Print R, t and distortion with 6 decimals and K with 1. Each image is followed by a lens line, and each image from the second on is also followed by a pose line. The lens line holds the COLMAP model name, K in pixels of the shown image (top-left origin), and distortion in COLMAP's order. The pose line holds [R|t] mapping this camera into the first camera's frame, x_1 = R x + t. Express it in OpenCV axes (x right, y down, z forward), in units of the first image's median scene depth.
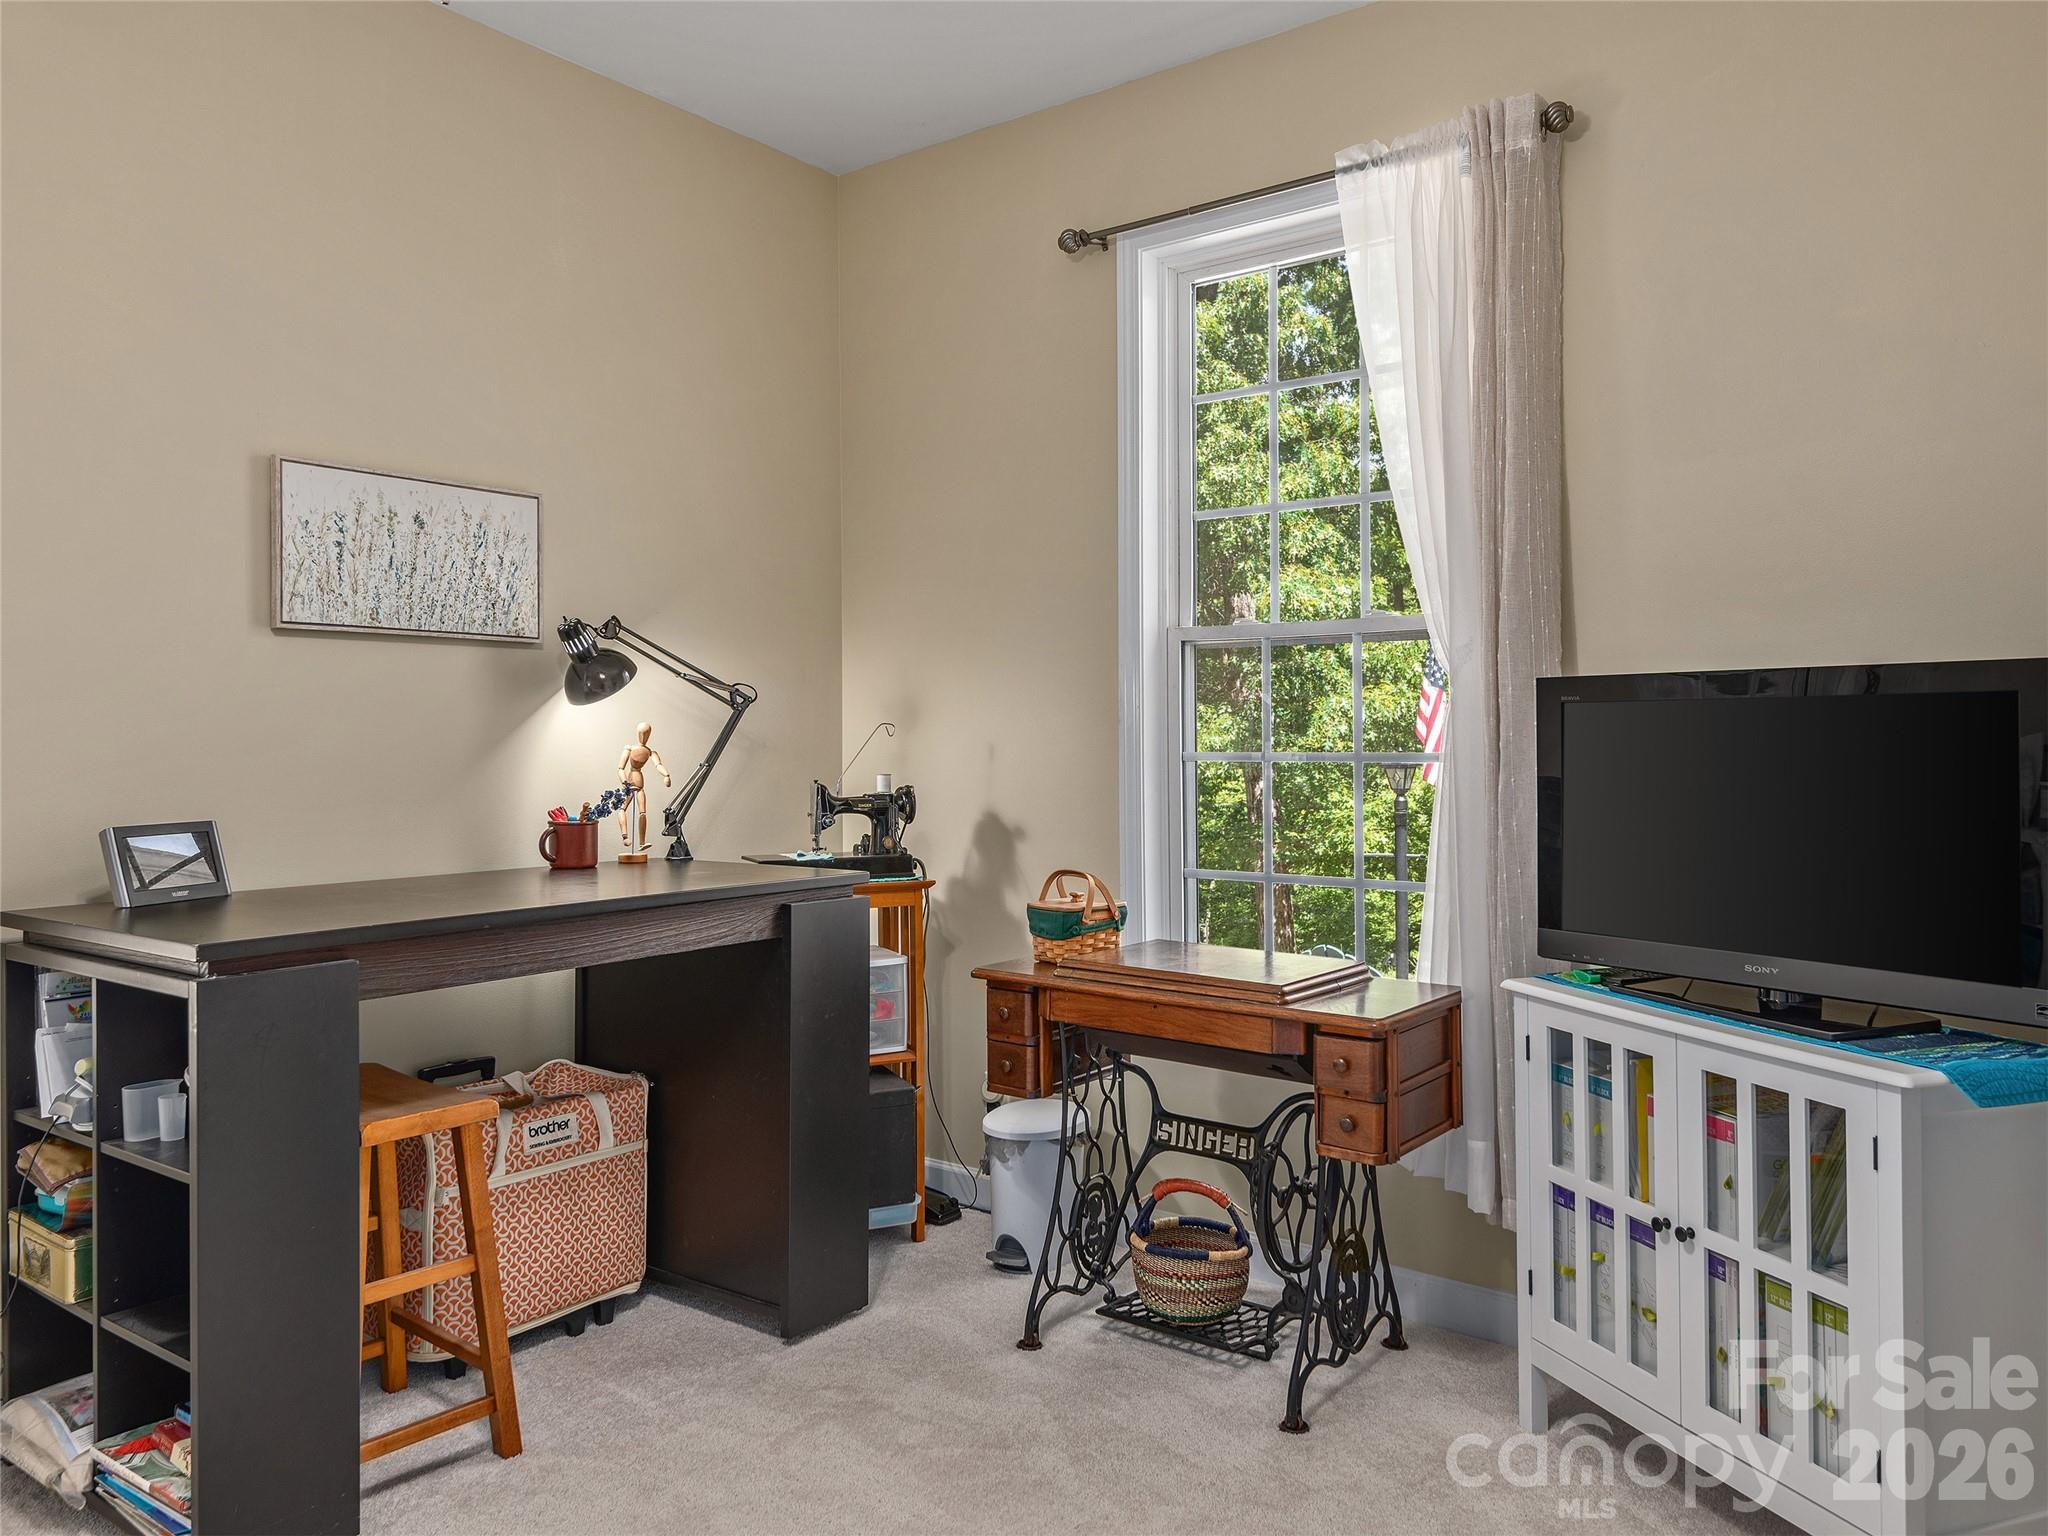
lens RADIAL K [[1482.2, 0, 1022.6], [0, 1482.2, 748.9], [0, 0, 1]] dist [0.033997, 0.000536]
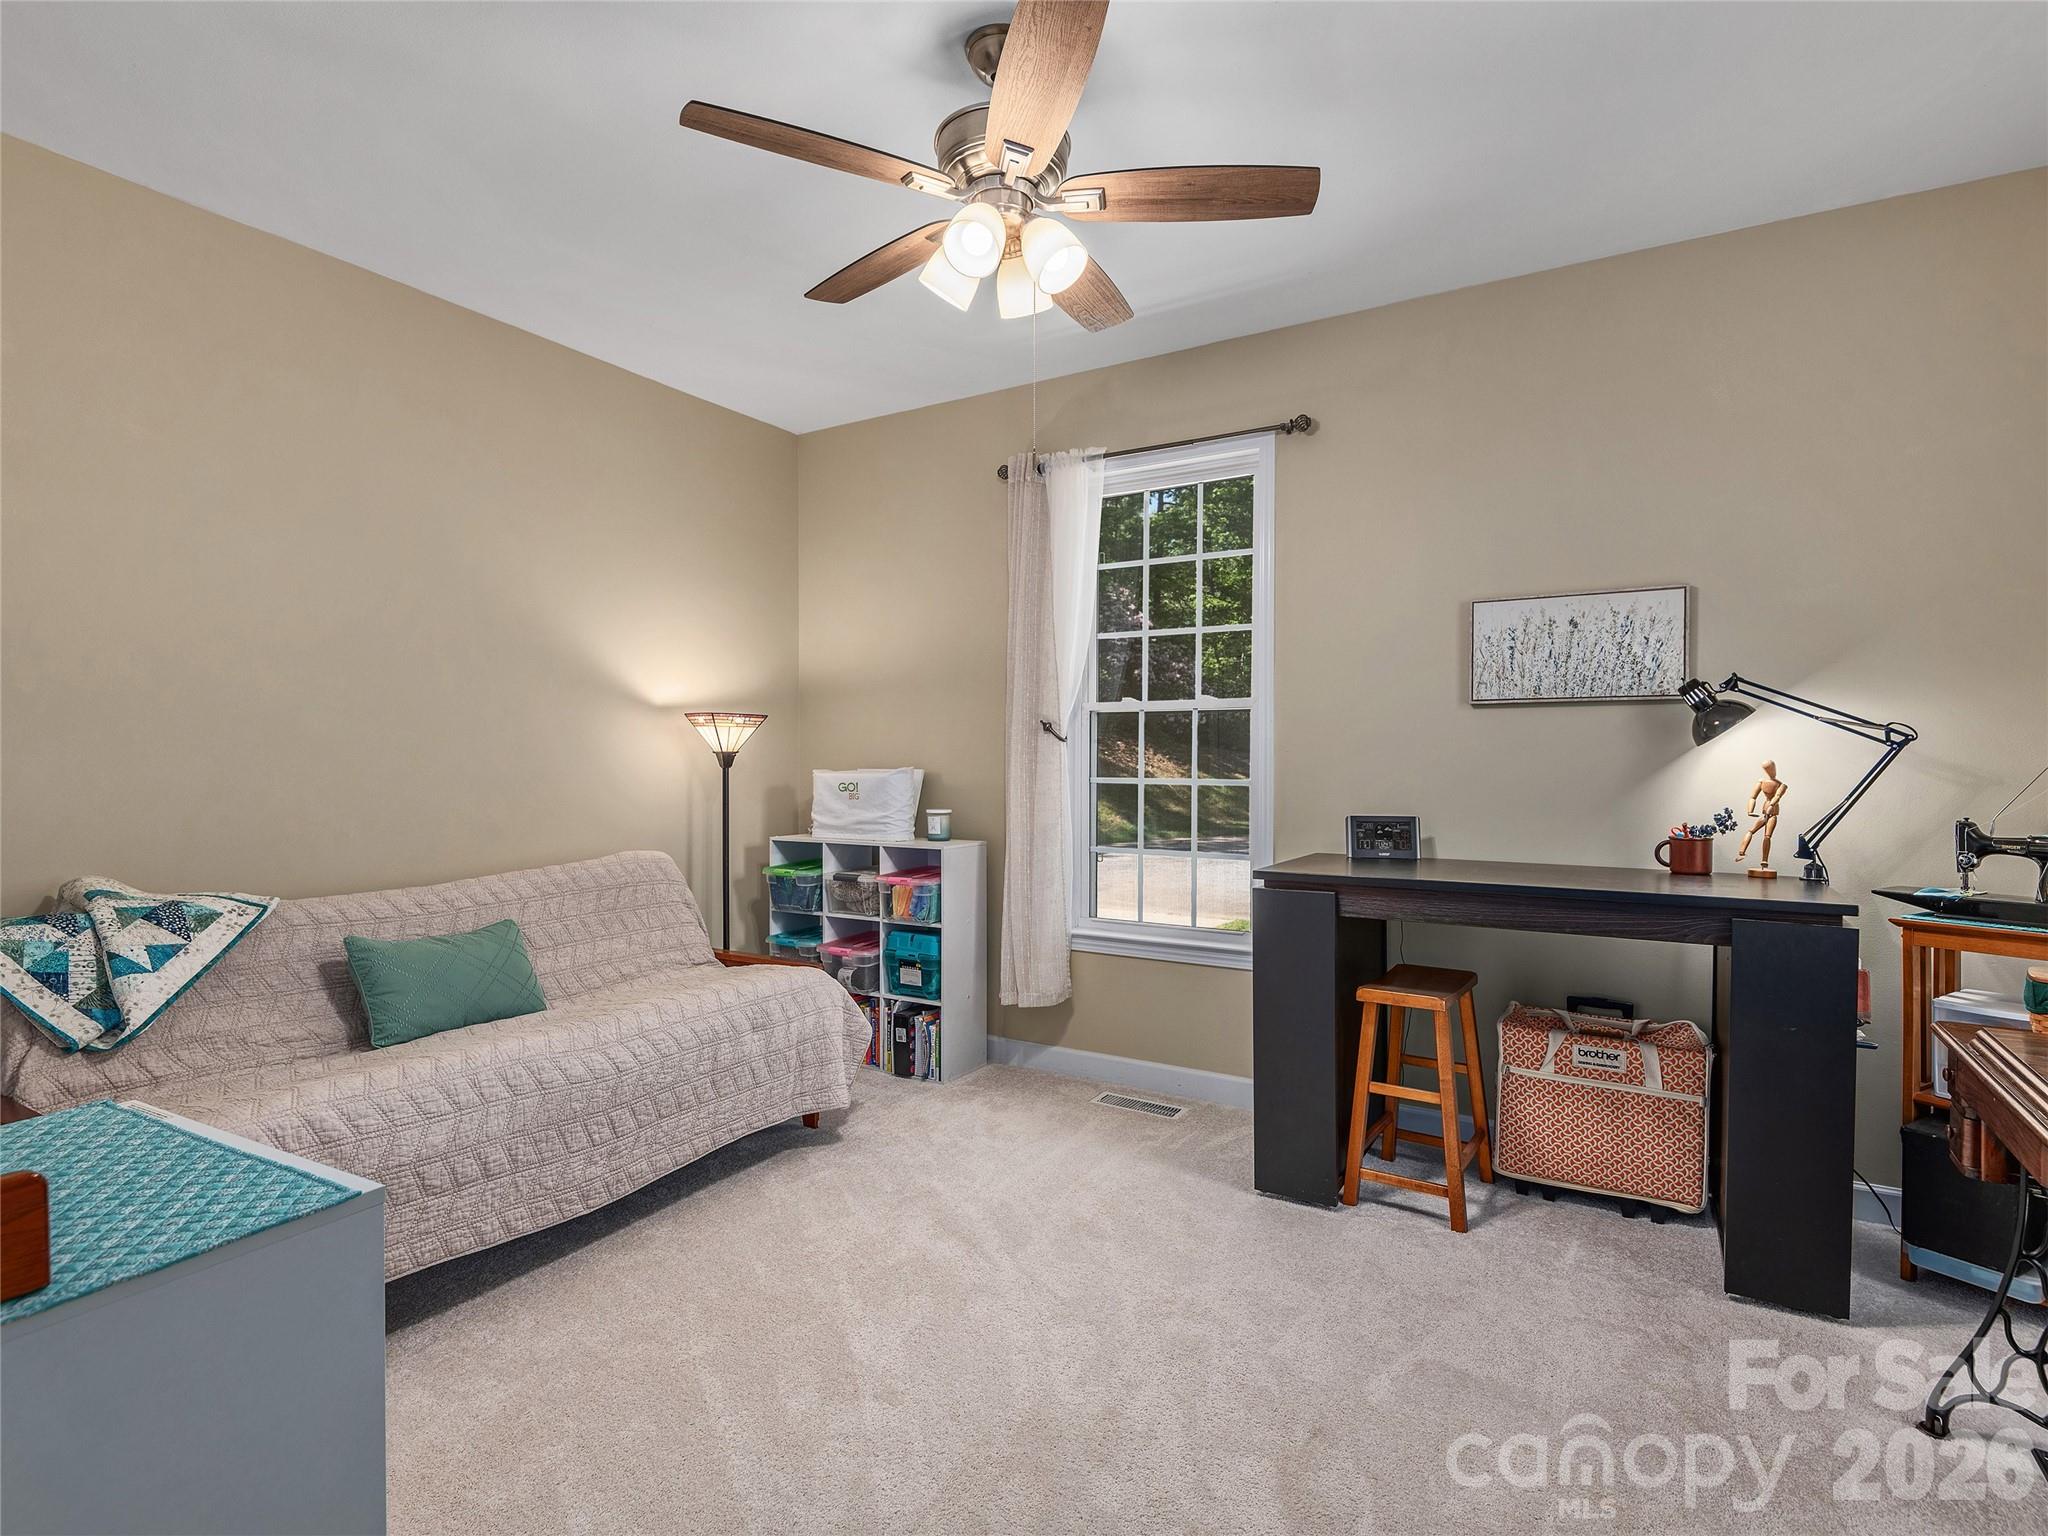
lens RADIAL K [[1061.7, 0, 1023.0], [0, 1061.7, 775.2], [0, 0, 1]] dist [0.030614, -0.015857]
pose [[0.111091, 0.016704, -0.993670, 0.577646], [-0.010037, 0.999827, 0.015686, -0.014011], [0.993760, 0.008231, 0.111239, 0.341622]]
